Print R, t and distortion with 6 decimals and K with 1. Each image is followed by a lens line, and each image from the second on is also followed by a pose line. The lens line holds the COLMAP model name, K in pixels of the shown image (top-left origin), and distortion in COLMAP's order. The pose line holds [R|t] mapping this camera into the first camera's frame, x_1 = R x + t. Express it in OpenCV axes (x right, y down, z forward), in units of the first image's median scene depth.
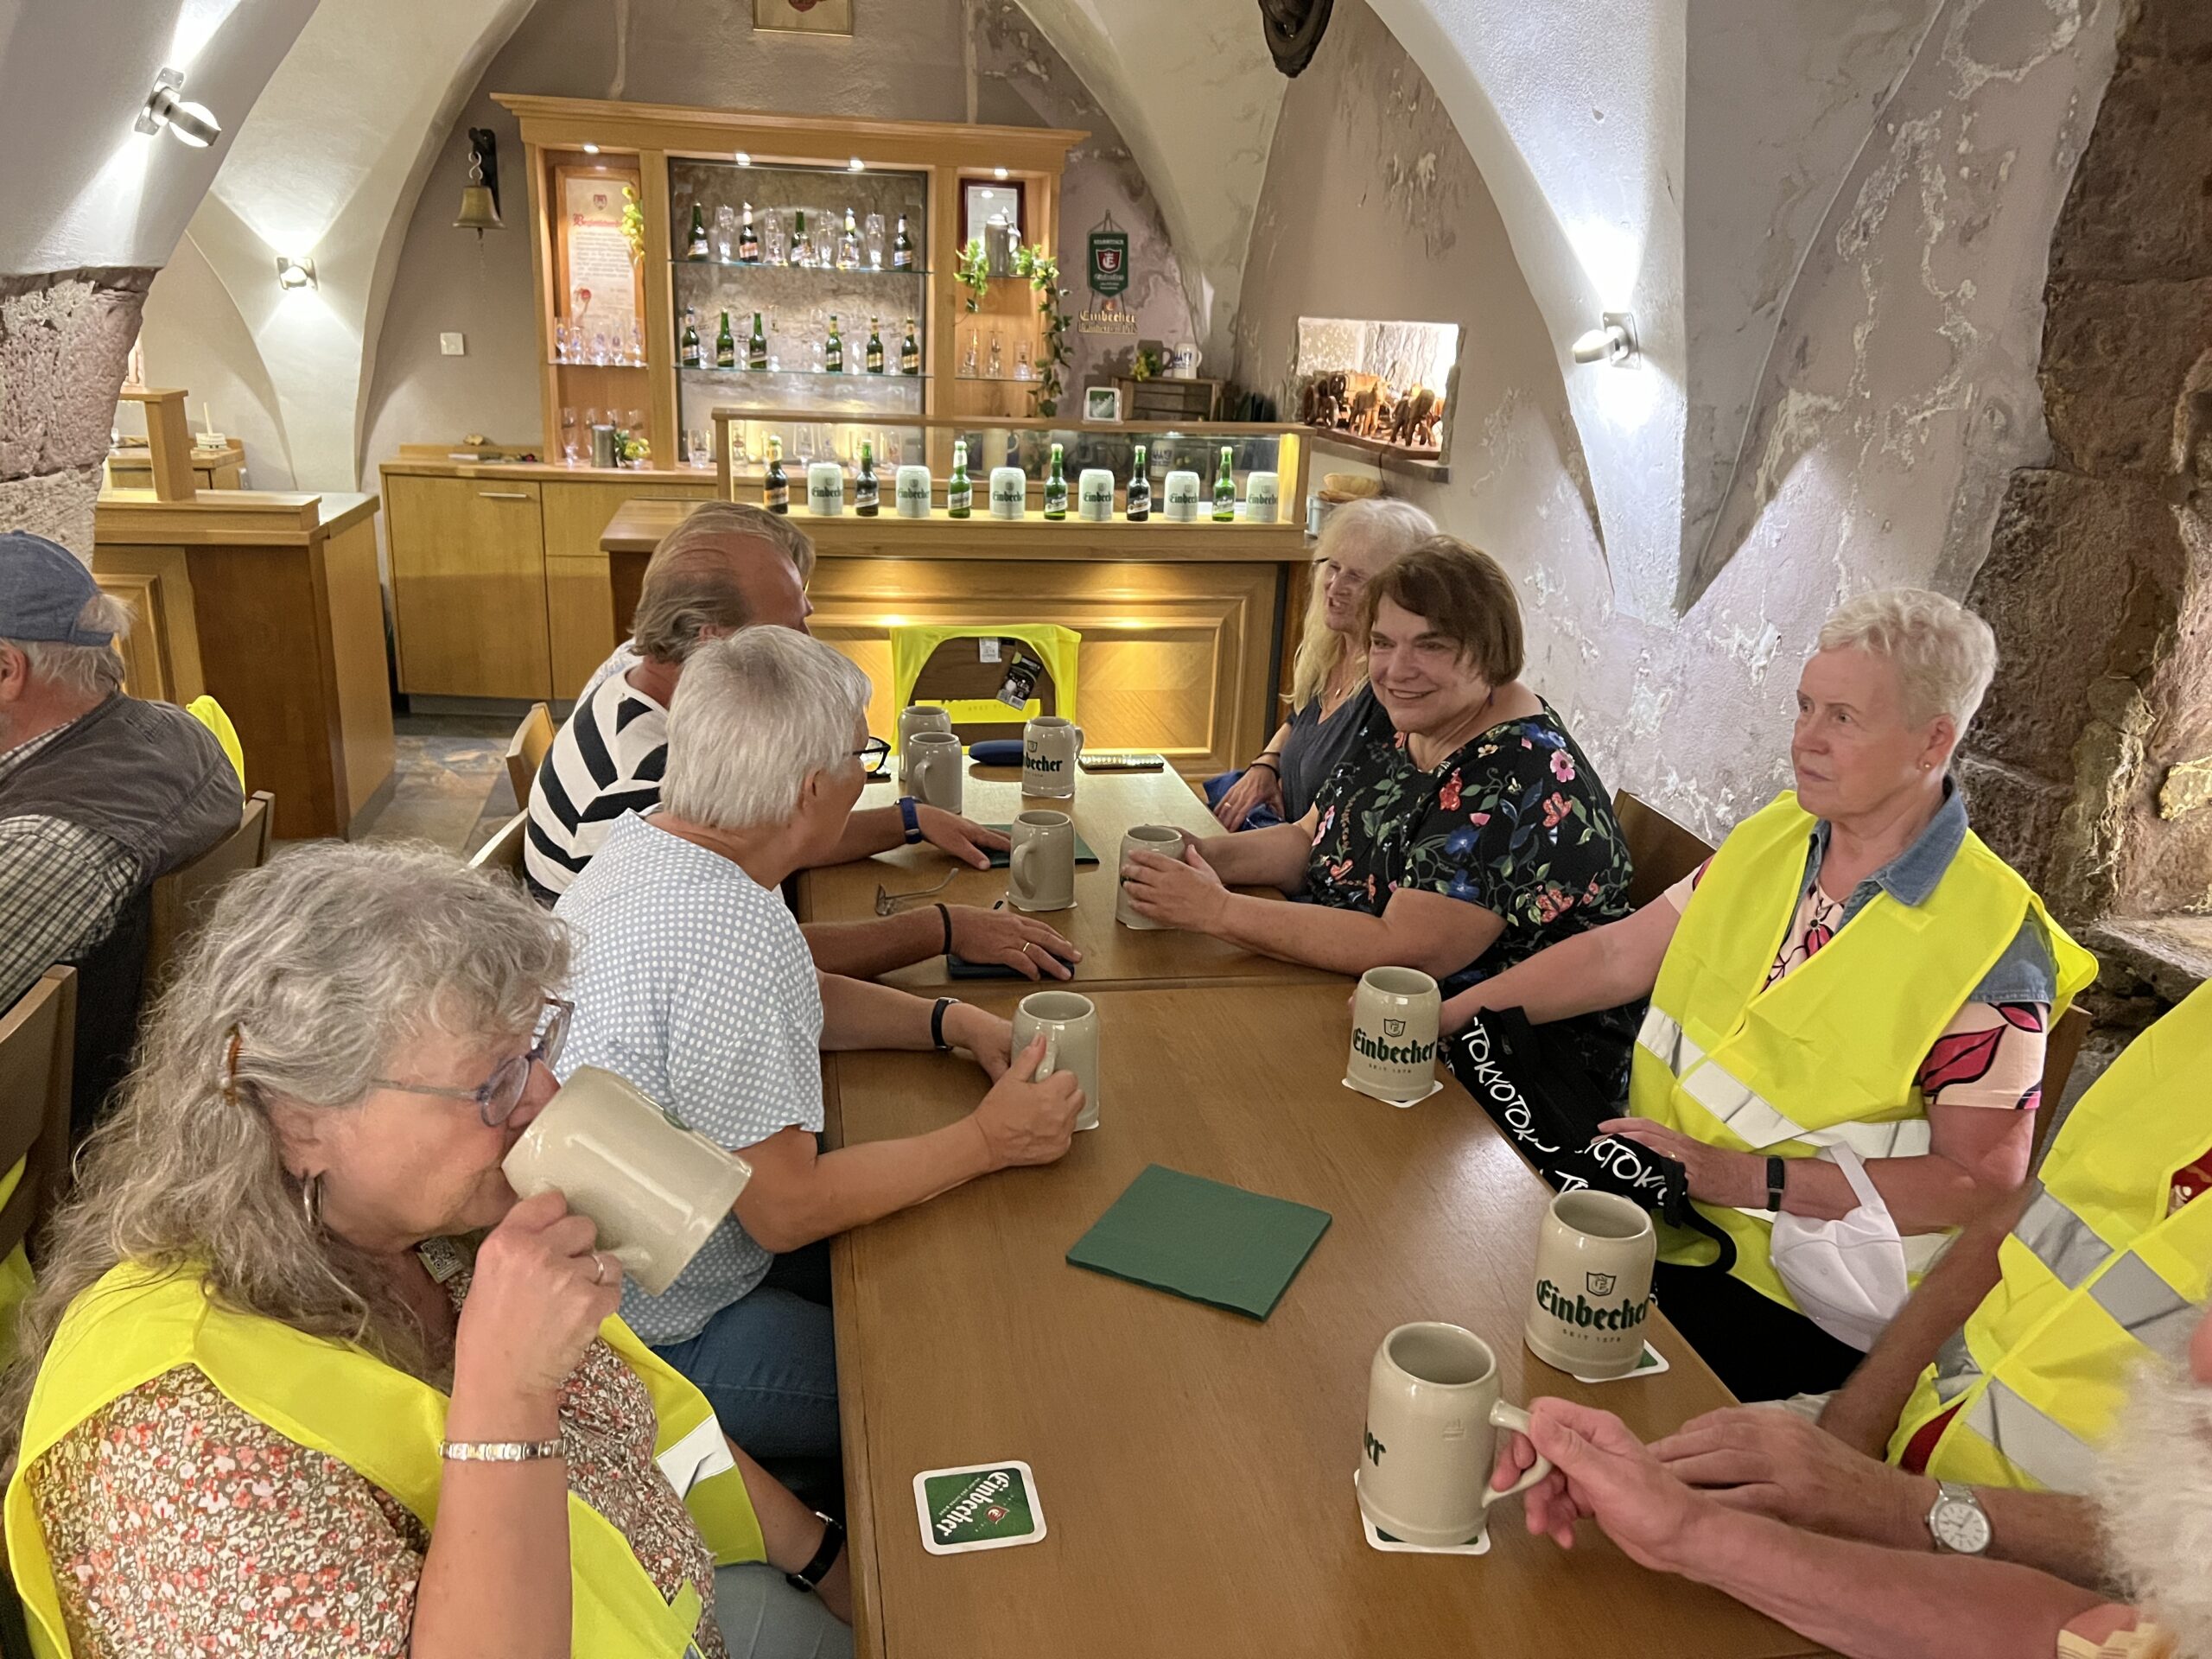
lens RADIAL K [[1679.7, 0, 1106.0], [0, 1679.7, 829.5], [0, 0, 1]] dist [0.057502, -0.042886]
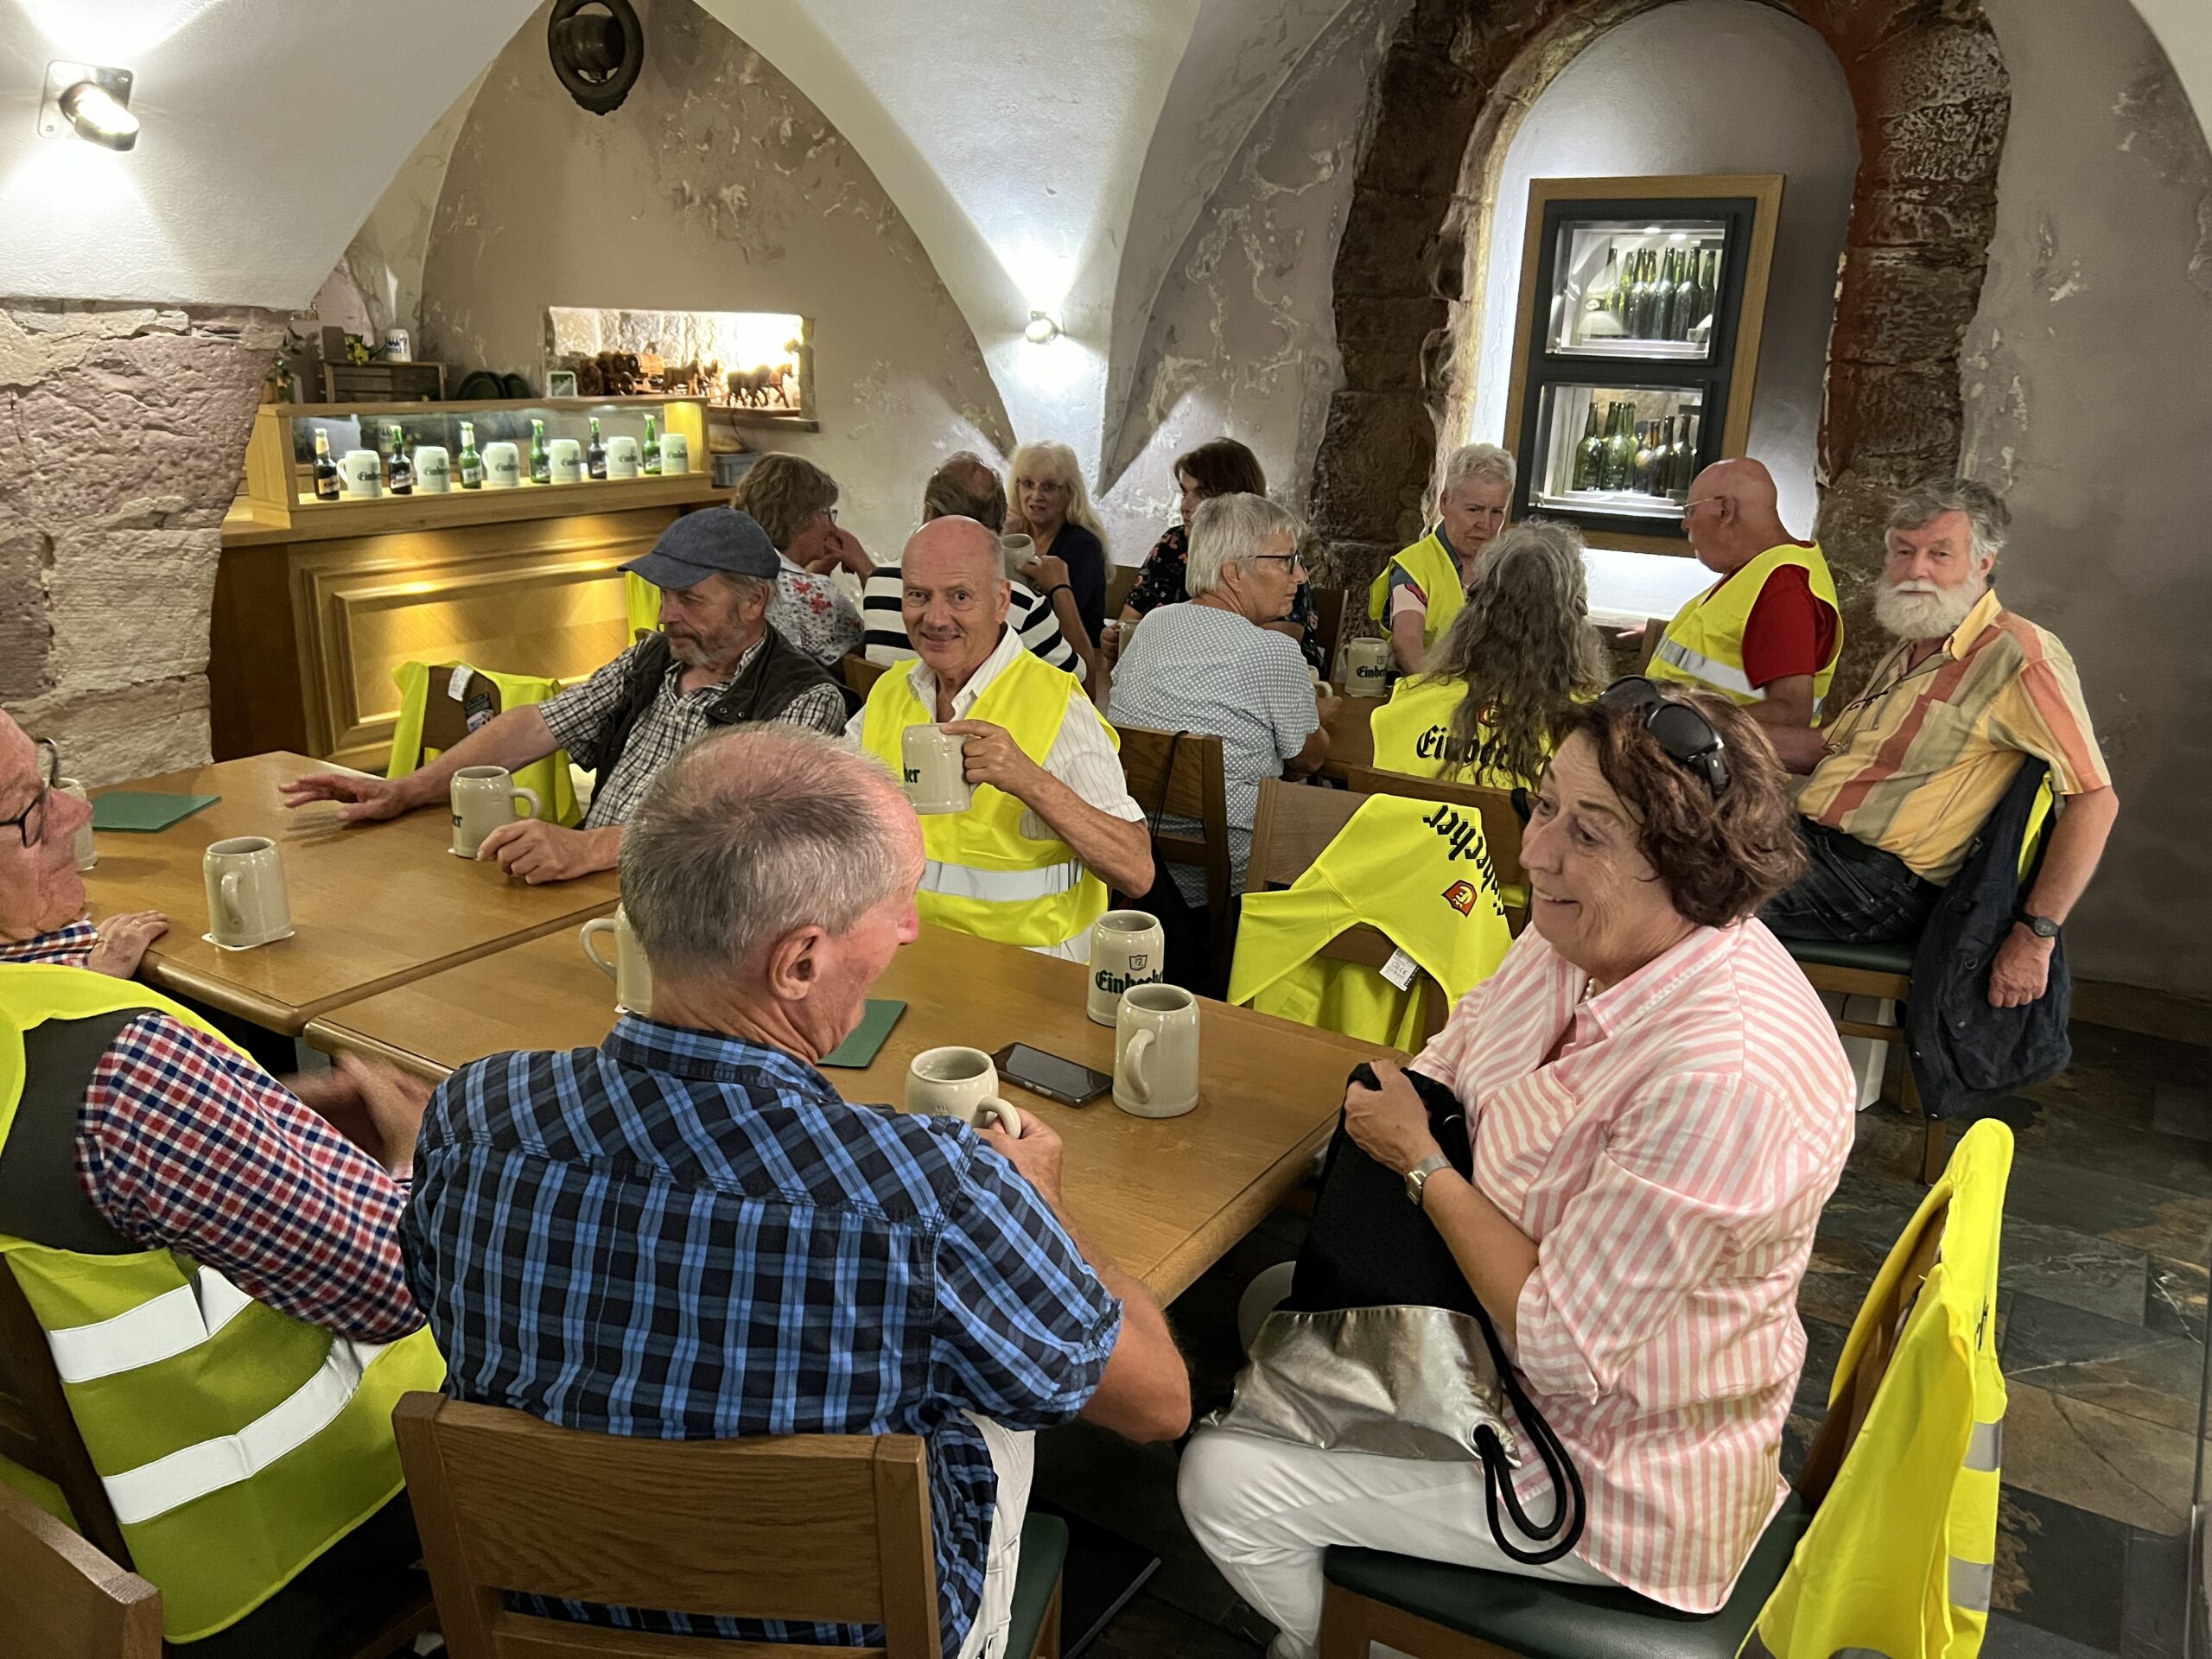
lens RADIAL K [[1679.7, 0, 1106.0], [0, 1679.7, 829.5], [0, 0, 1]] dist [0.057502, -0.042886]
pose [[0.714790, -0.223161, 0.662777, -0.828566], [0.210567, 0.972418, 0.100327, 0.023710], [-0.666886, 0.067846, 0.742065, -0.191477]]
